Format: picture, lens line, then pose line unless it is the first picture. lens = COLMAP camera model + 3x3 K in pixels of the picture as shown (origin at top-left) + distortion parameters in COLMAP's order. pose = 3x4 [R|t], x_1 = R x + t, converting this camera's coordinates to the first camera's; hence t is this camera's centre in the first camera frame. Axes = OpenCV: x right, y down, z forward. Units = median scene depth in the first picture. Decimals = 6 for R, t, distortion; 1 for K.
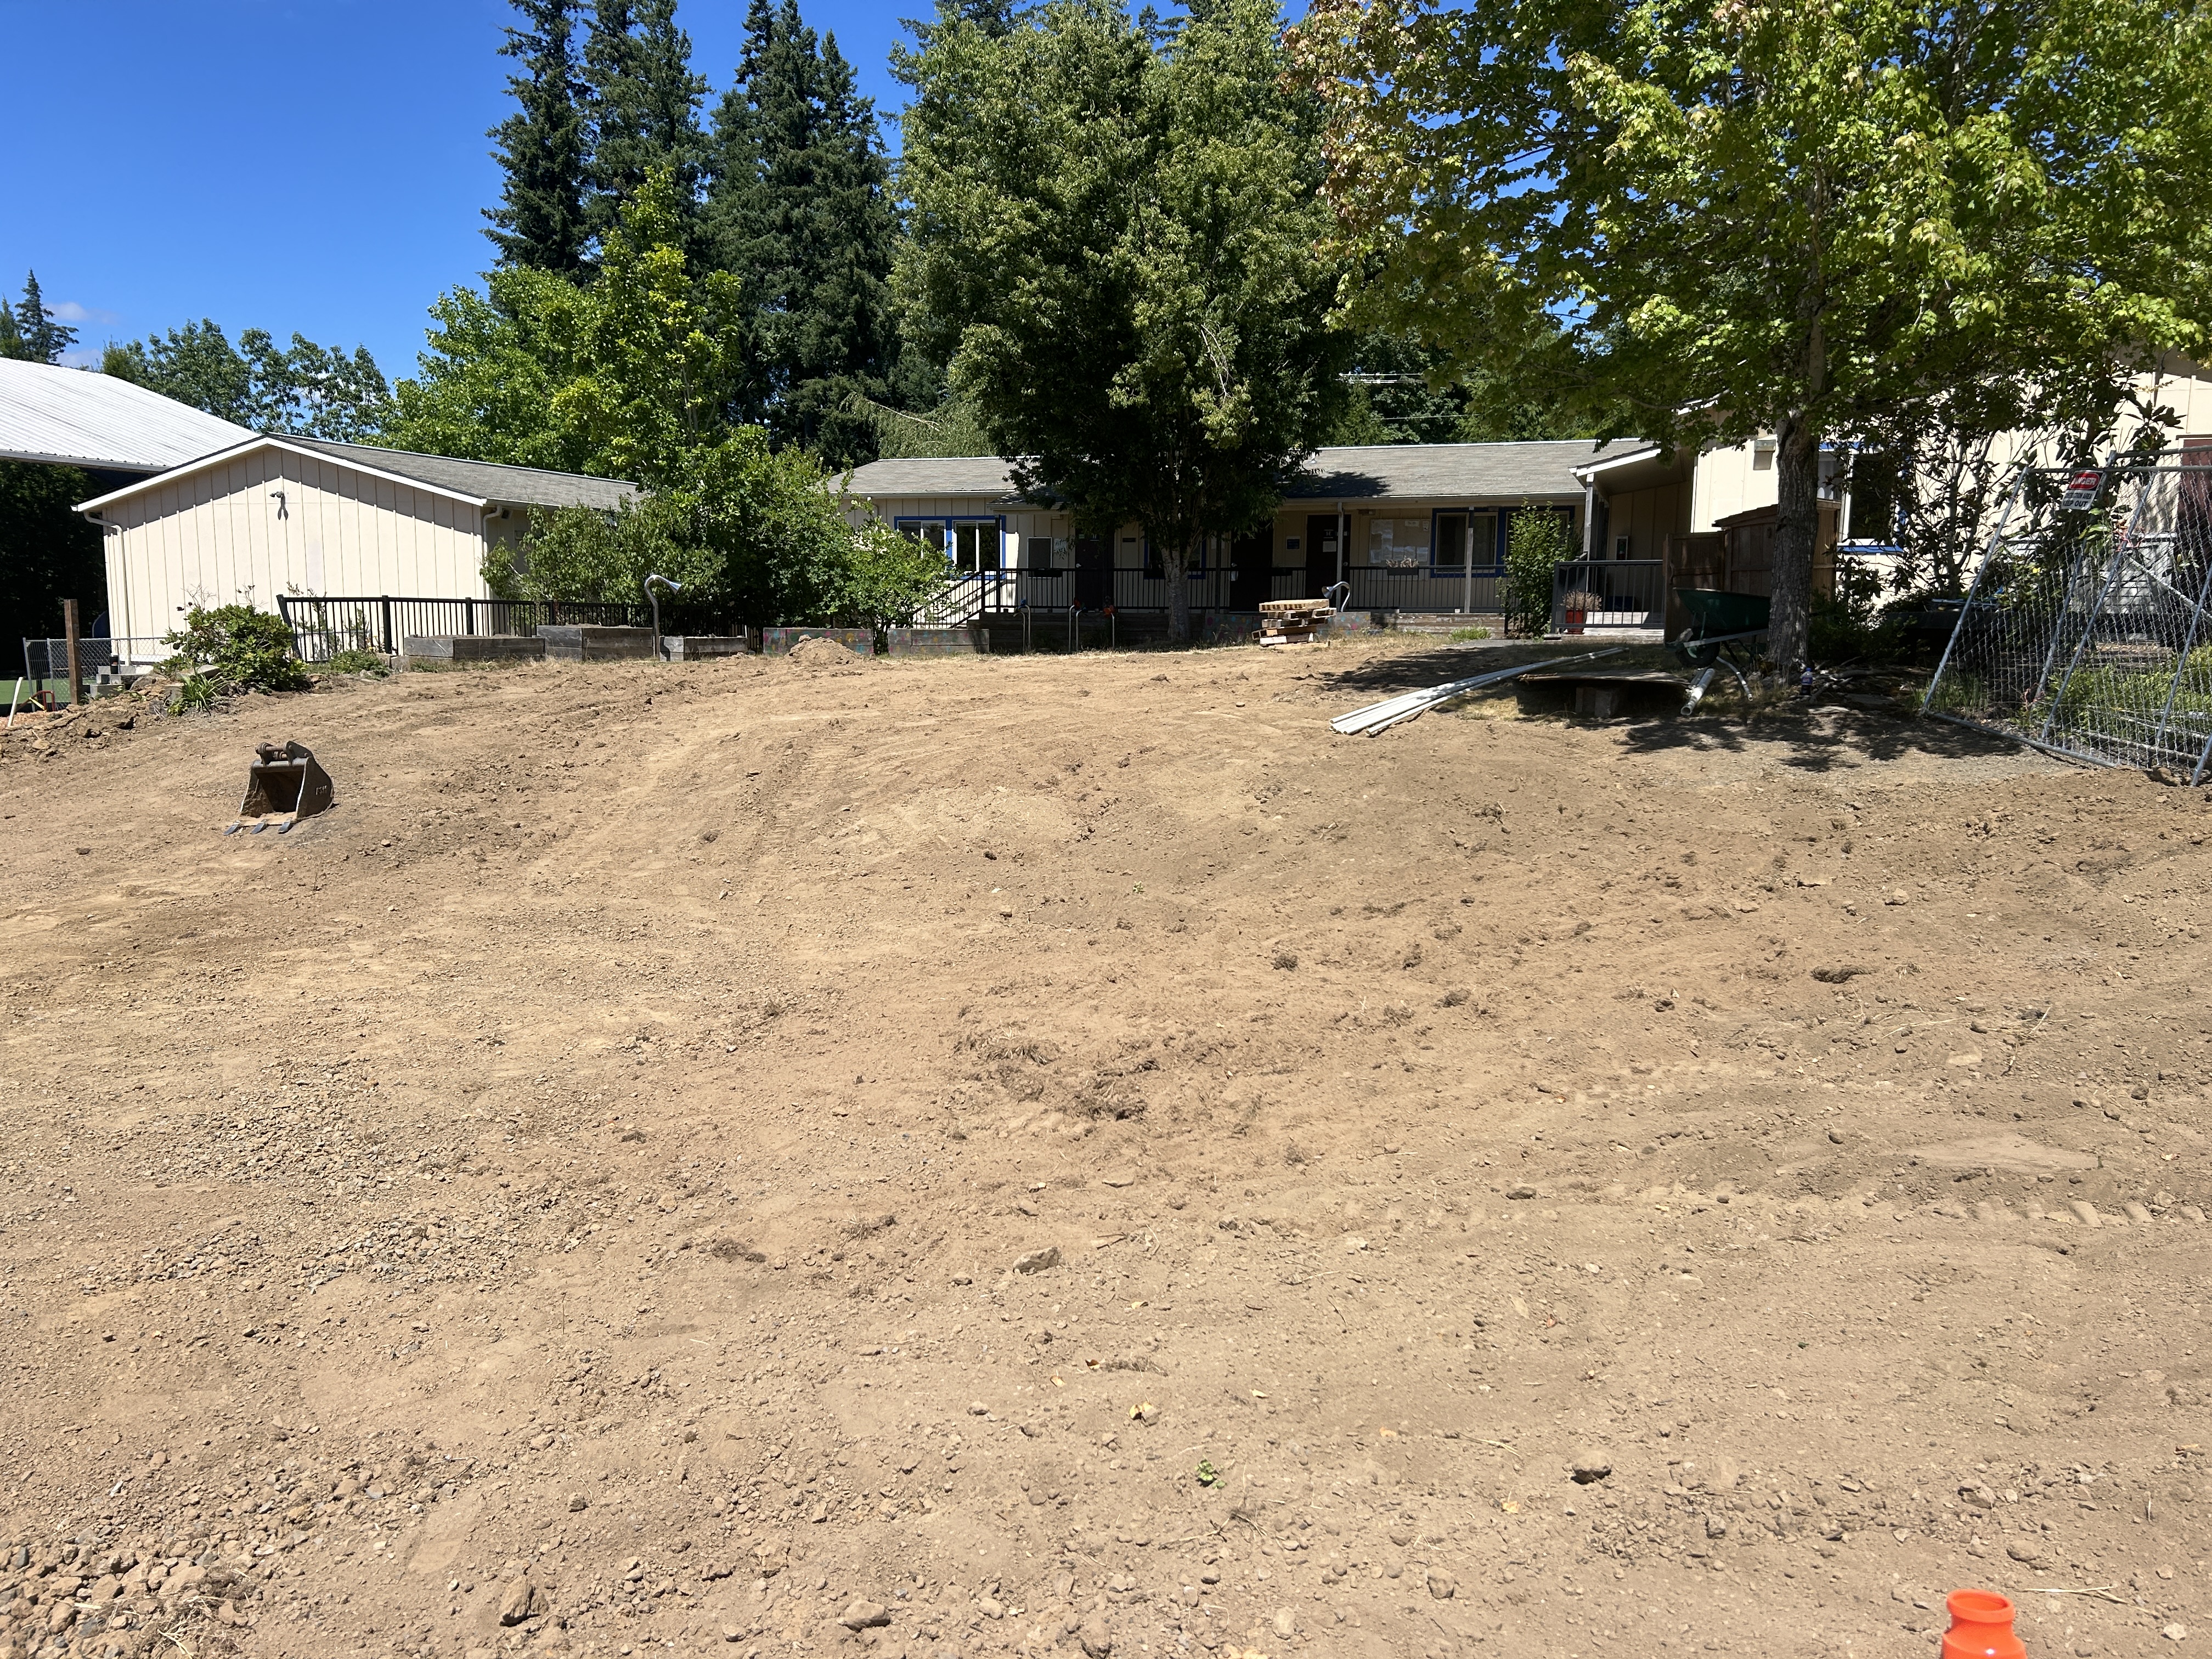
lens RADIAL K [[1650.7, 0, 1102.8], [0, 1650.7, 825.1], [0, 0, 1]] dist [-0.004546, -0.007537]
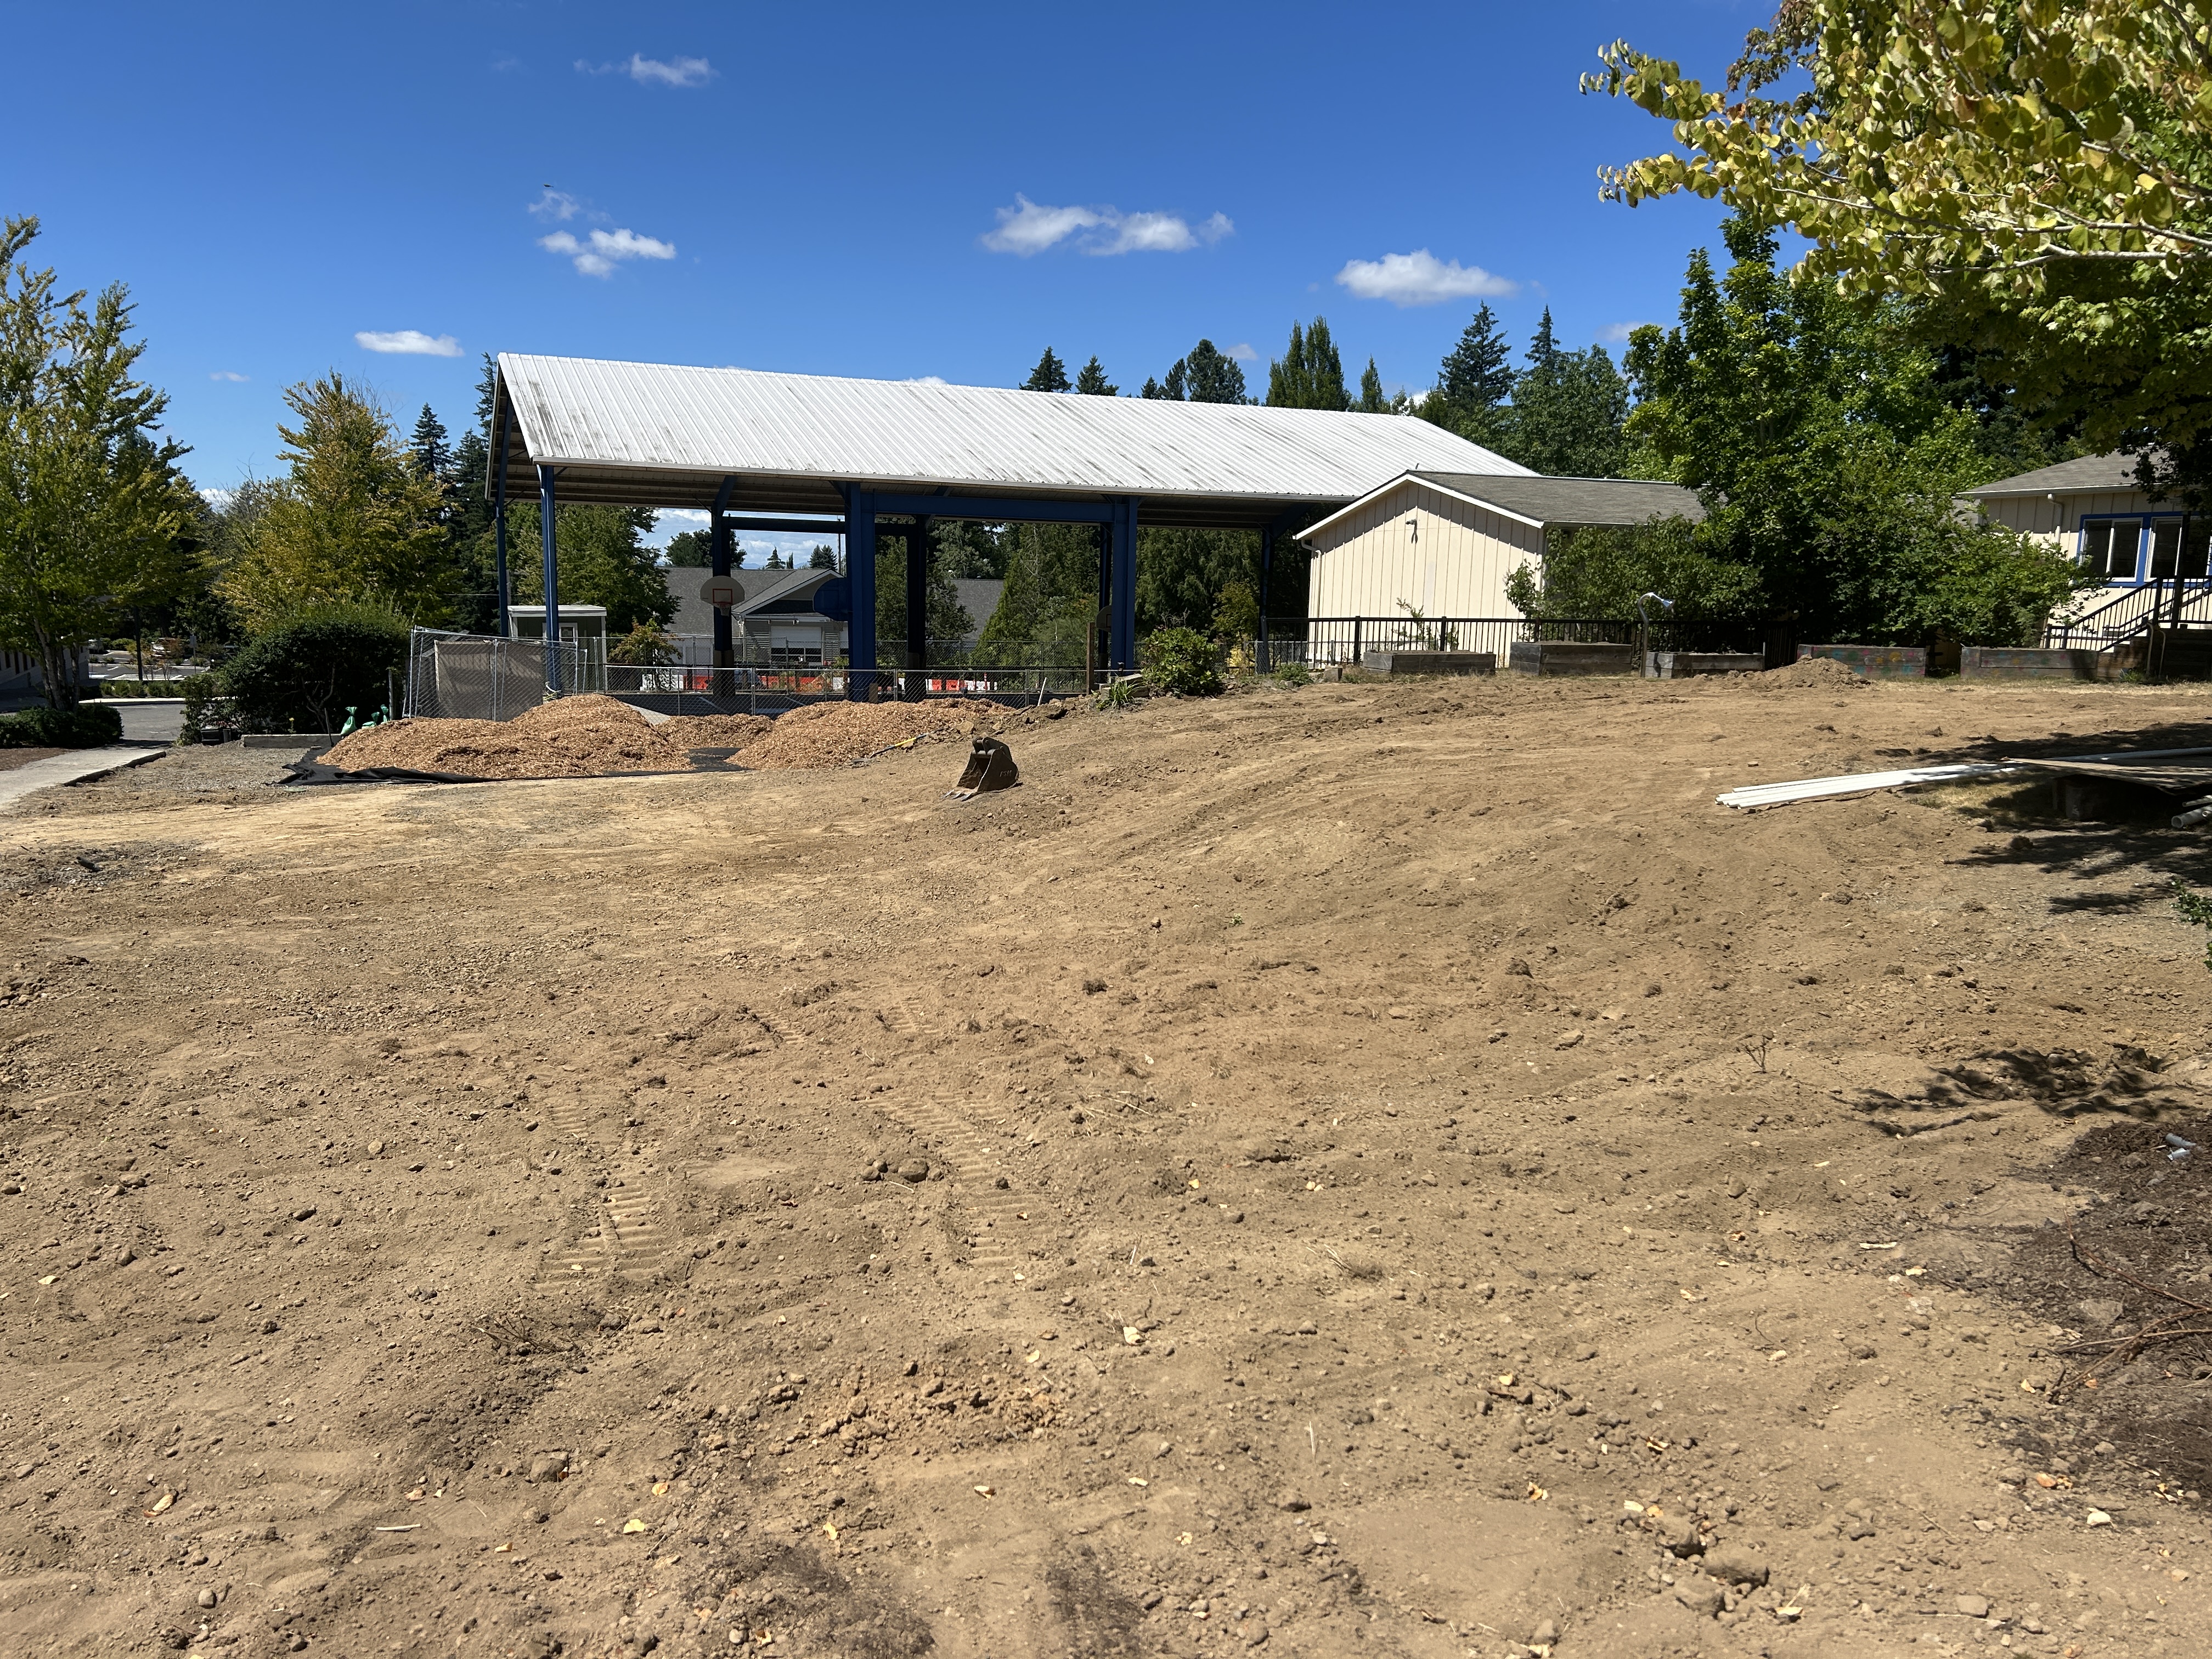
lens RADIAL K [[1650.7, 0, 1100.7], [0, 1650.7, 833.7], [0, 0, 1]] dist [-0.004546, -0.007537]
pose [[0.646083, 0.110052, -0.755292, 0.273998], [-0.099148, 0.993267, 0.059915, -0.027062], [0.756801, 0.036176, 0.652644, 0.065361]]
